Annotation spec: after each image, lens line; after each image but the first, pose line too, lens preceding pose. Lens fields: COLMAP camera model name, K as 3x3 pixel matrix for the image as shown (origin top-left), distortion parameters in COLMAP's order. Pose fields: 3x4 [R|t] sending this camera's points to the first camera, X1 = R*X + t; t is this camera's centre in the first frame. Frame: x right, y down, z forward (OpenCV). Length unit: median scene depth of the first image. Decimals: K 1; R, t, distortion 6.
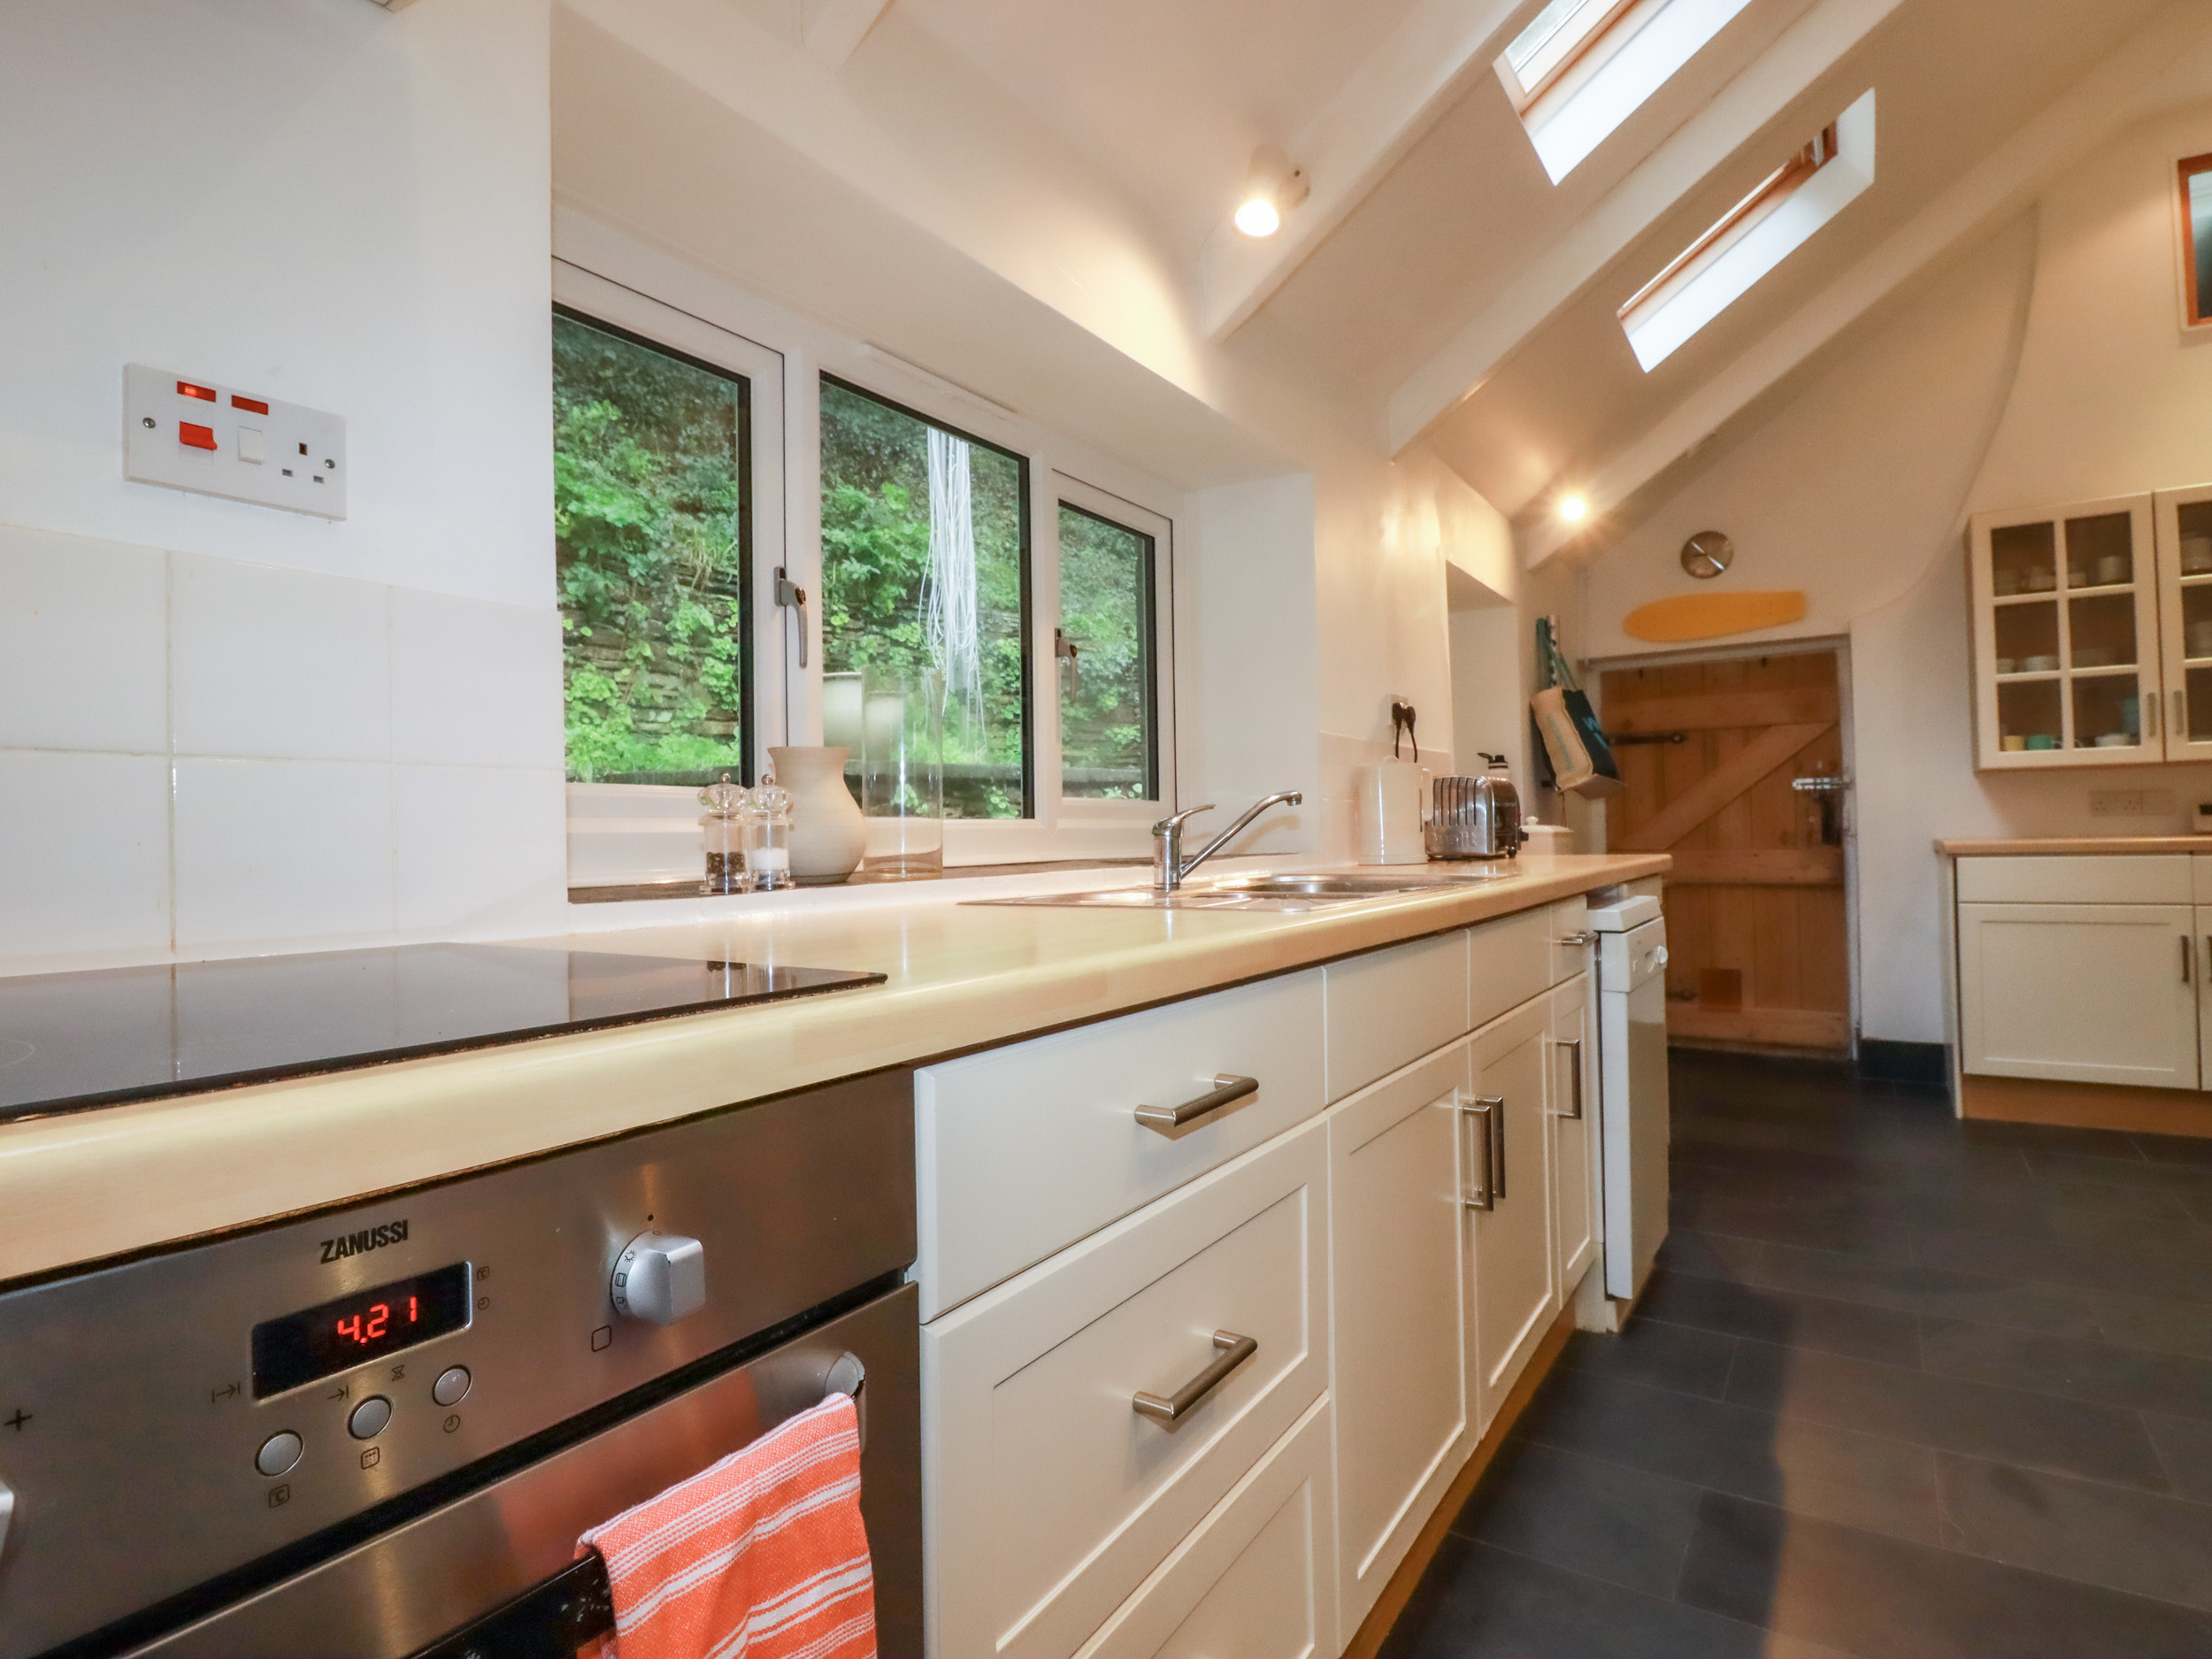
lens RADIAL K [[1142.0, 0, 1100.9], [0, 1142.0, 820.9], [0, 0, 1]] dist [-0.001318, -0.013305]
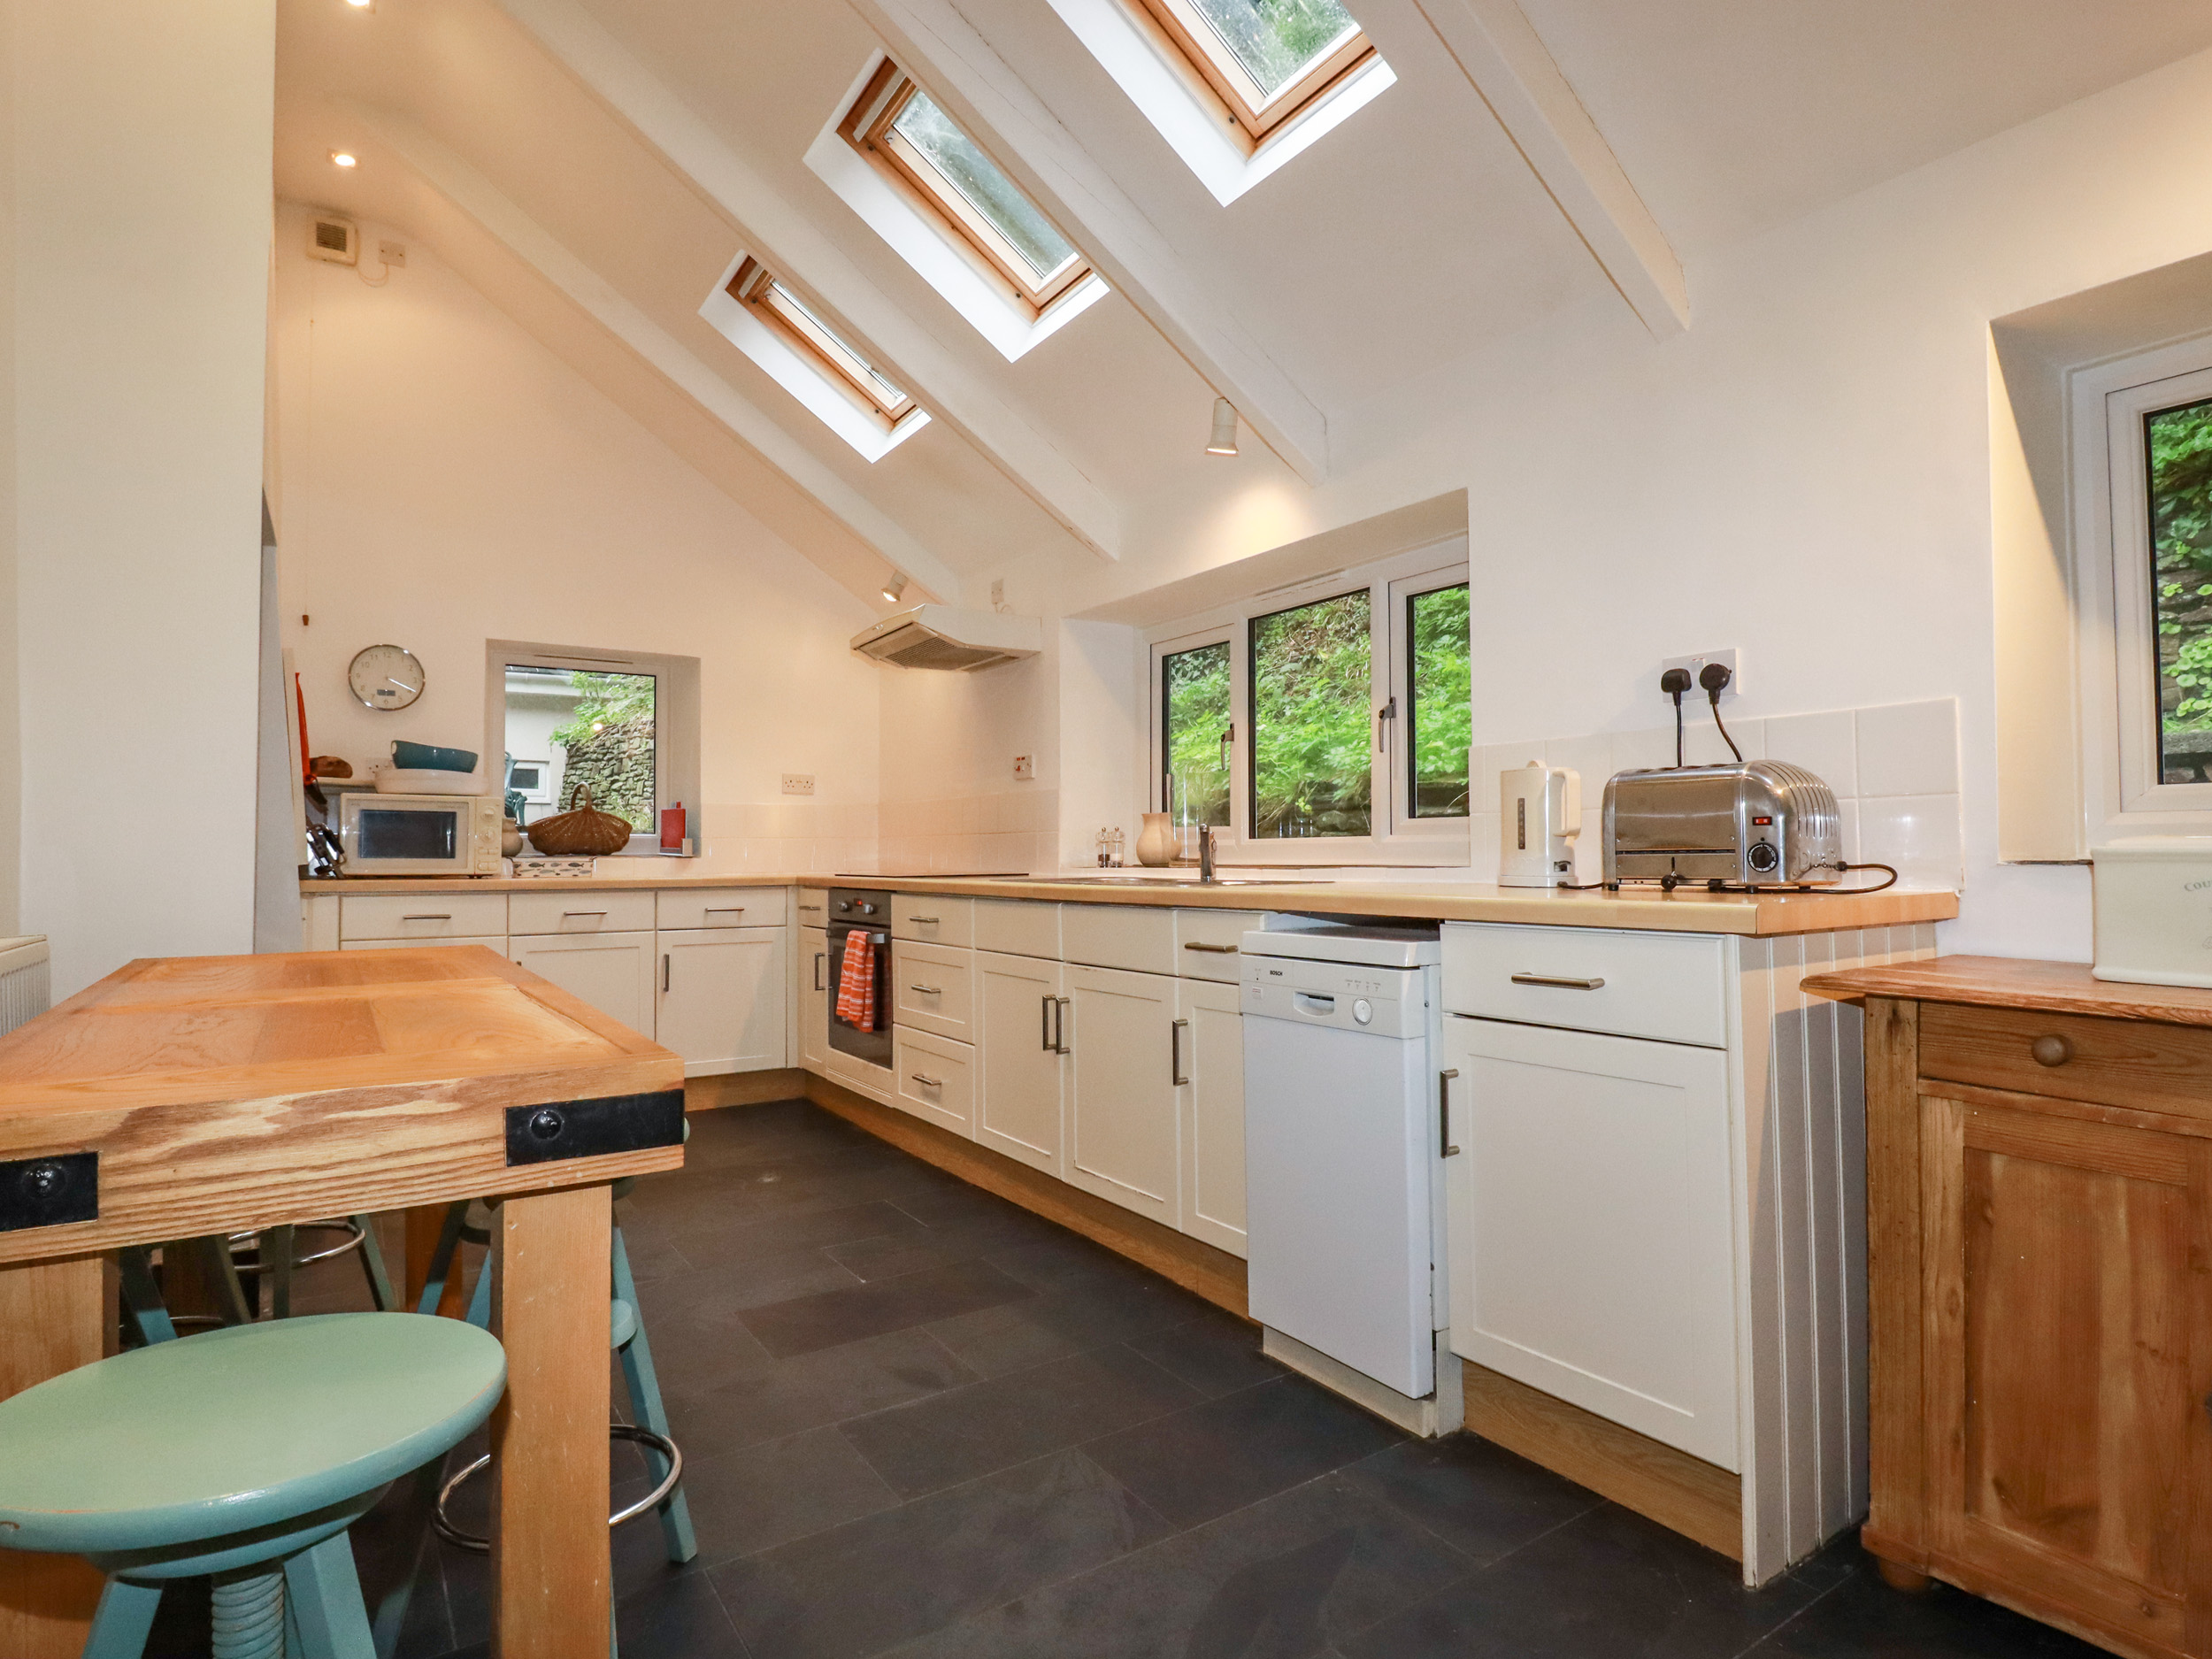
lens RADIAL K [[1142.0, 0, 1100.9], [0, 1142.0, 820.9], [0, 0, 1]] dist [-0.001318, -0.013305]
pose [[-0.387275, -0.004375, -0.921954, 0.899149], [0.028217, 0.999464, -0.016595, -0.003947], [0.921532, -0.032442, -0.386944, 0.796616]]
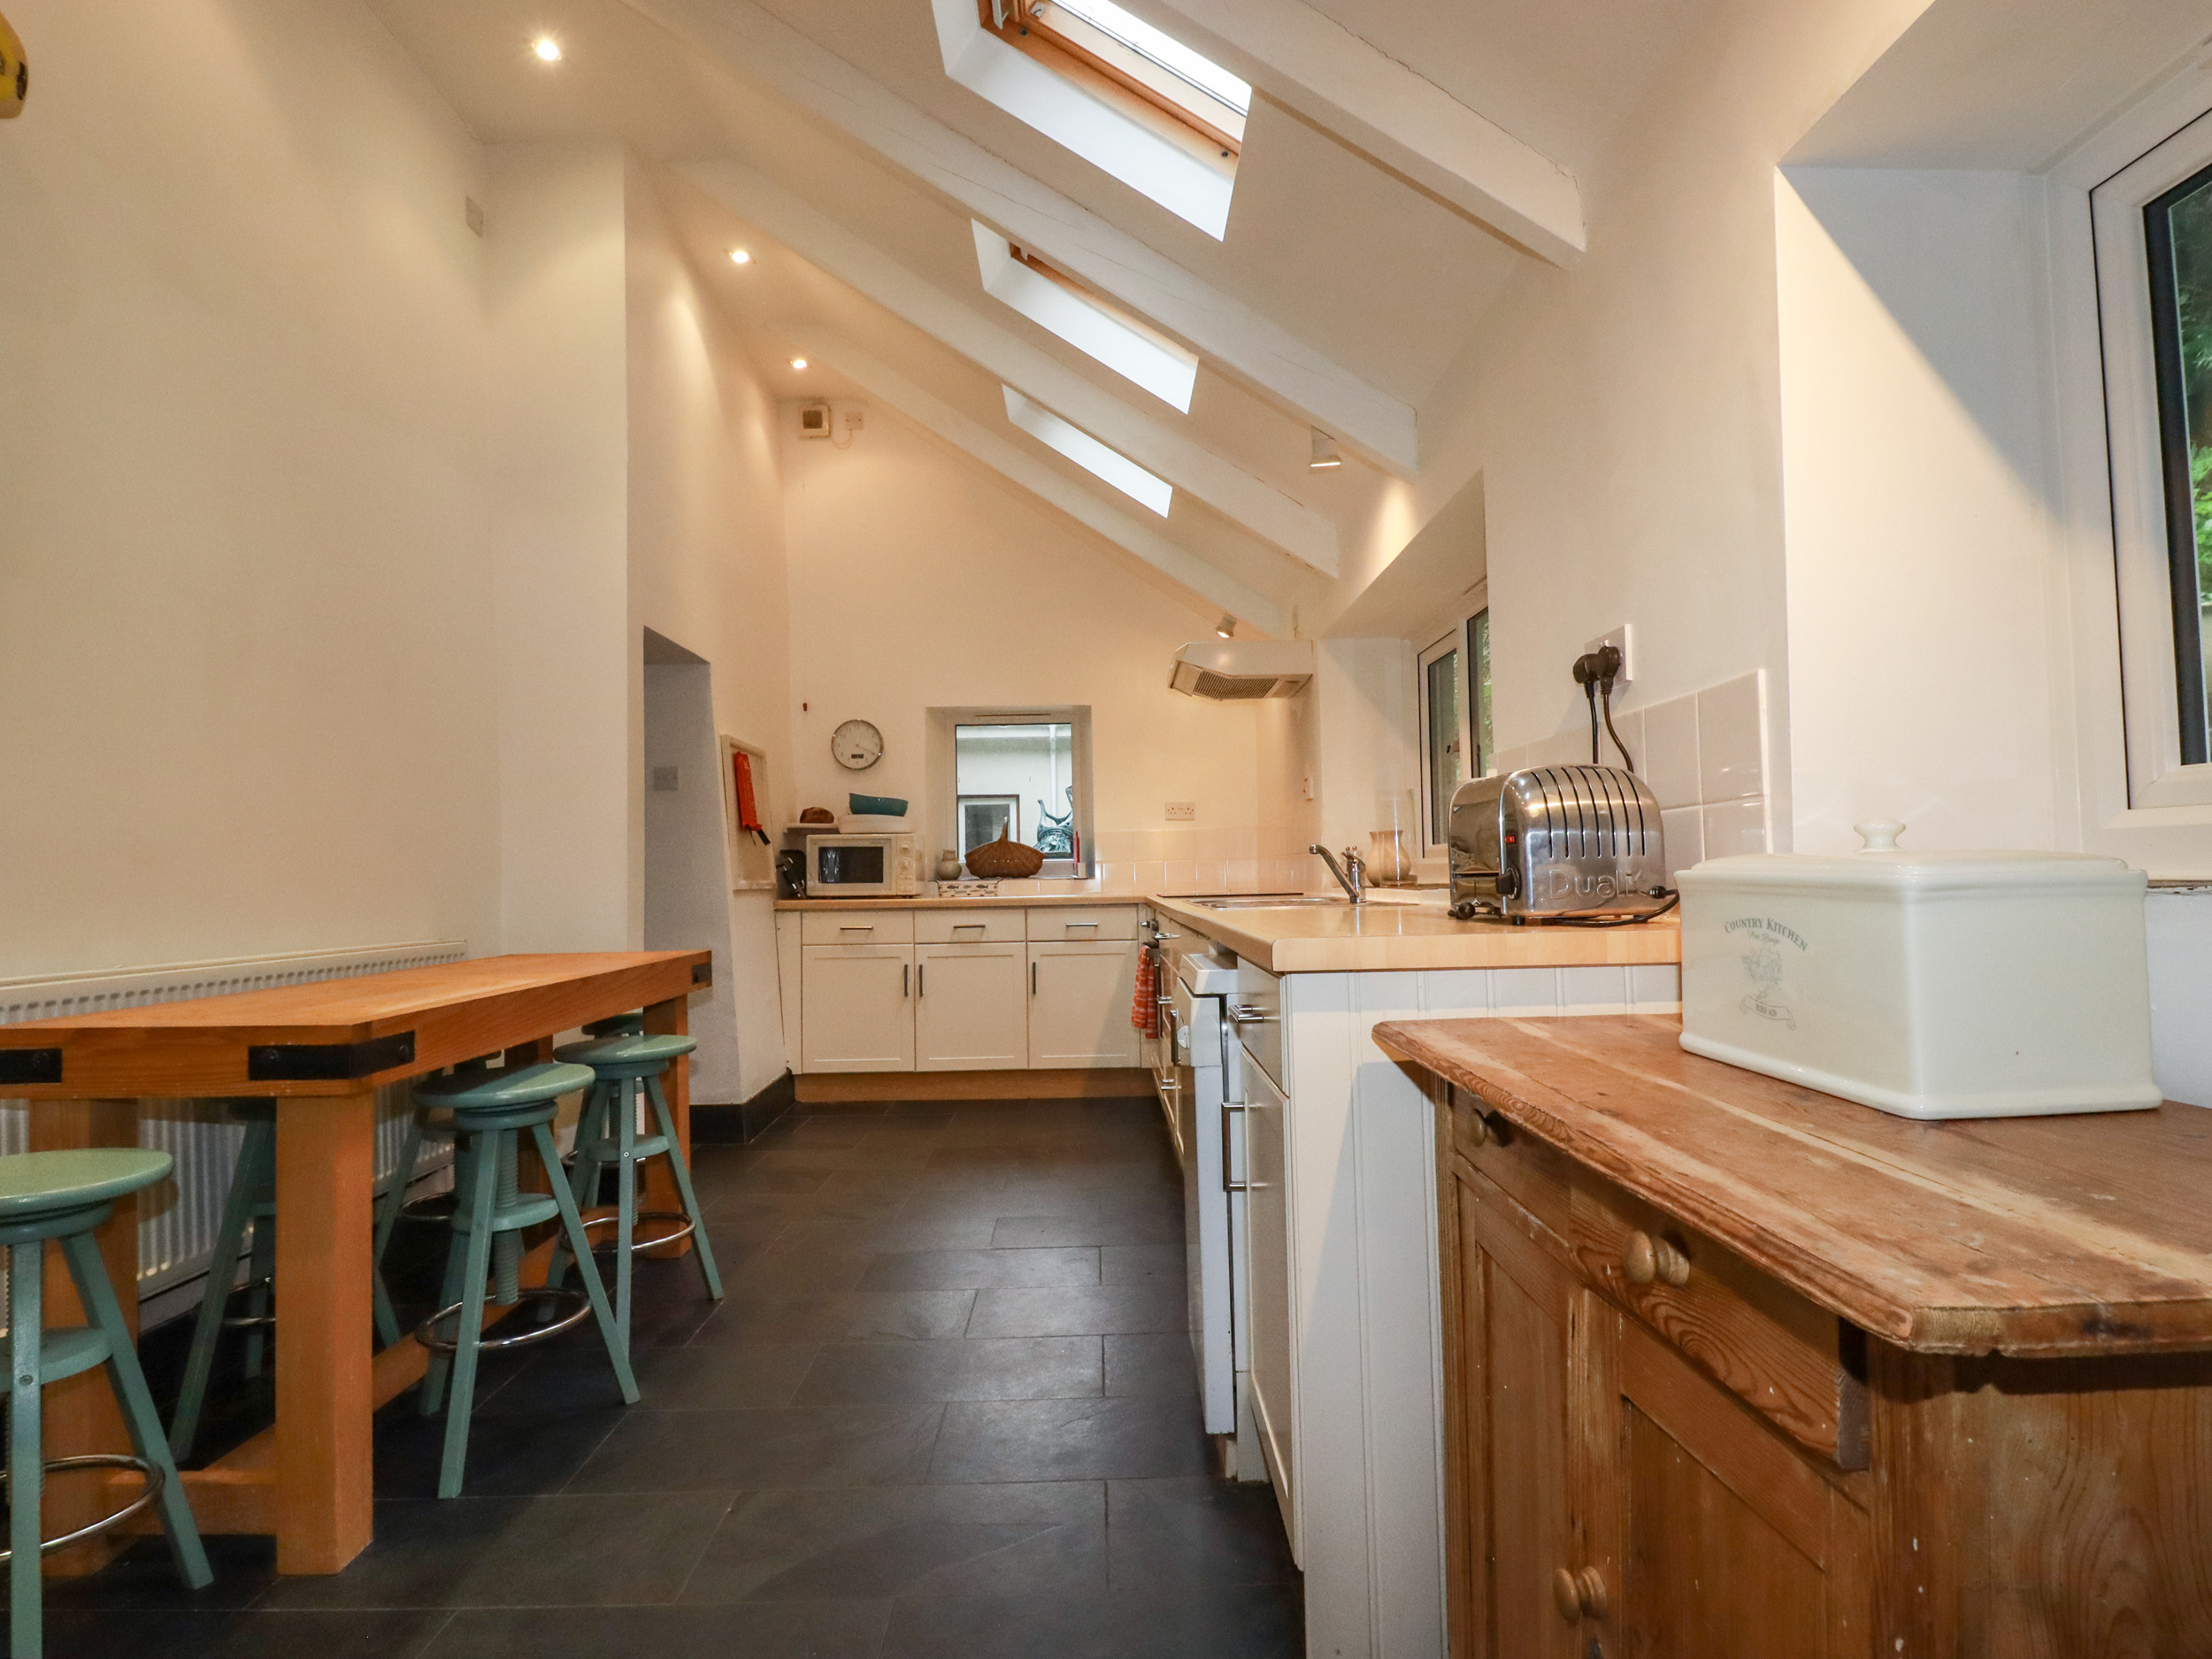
lens RADIAL K [[1126.7, 0, 1116.0], [0, 1126.7, 828.4], [0, 0, 1]] dist [0.000771, -0.007354]
pose [[-0.815241, 0.010859, -0.579019, 0.680286], [0.044388, 0.998055, -0.043780, 0.003668], [0.577418, -0.061393, -0.814137, 1.135333]]
